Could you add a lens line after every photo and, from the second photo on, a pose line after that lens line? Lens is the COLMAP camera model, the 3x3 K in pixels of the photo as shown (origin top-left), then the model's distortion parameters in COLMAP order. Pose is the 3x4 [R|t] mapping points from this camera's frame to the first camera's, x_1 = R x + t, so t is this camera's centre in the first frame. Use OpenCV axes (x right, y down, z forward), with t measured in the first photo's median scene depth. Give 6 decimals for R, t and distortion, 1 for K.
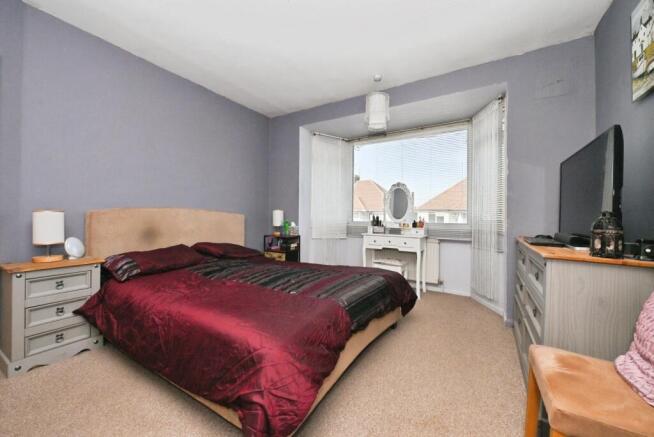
lens RADIAL K [[261.8, 0, 328.4], [0, 261.8, 217.2], [0, 0, 1]] dist [0.000599, -0.000084]
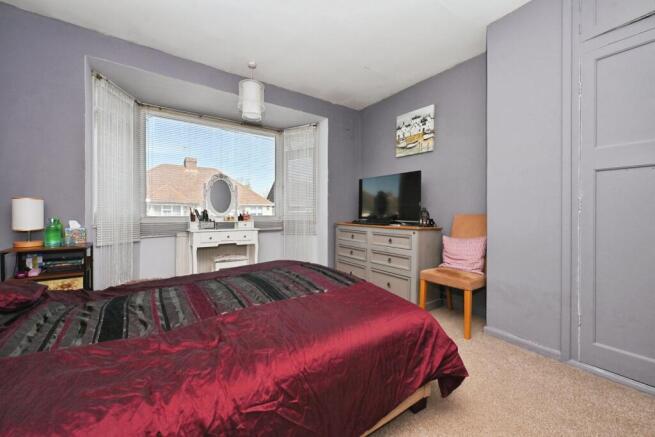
lens RADIAL K [[262.2, 0, 329.2], [0, 262.2, 214.2], [0, 0, 1]] dist [0.000599, -0.000084]
pose [[0.379741, -0.020218, 0.924872, -0.486923], [0.005329, 0.999792, 0.019667, -0.004010], [-0.925077, -0.002540, 0.379770, 0.302808]]
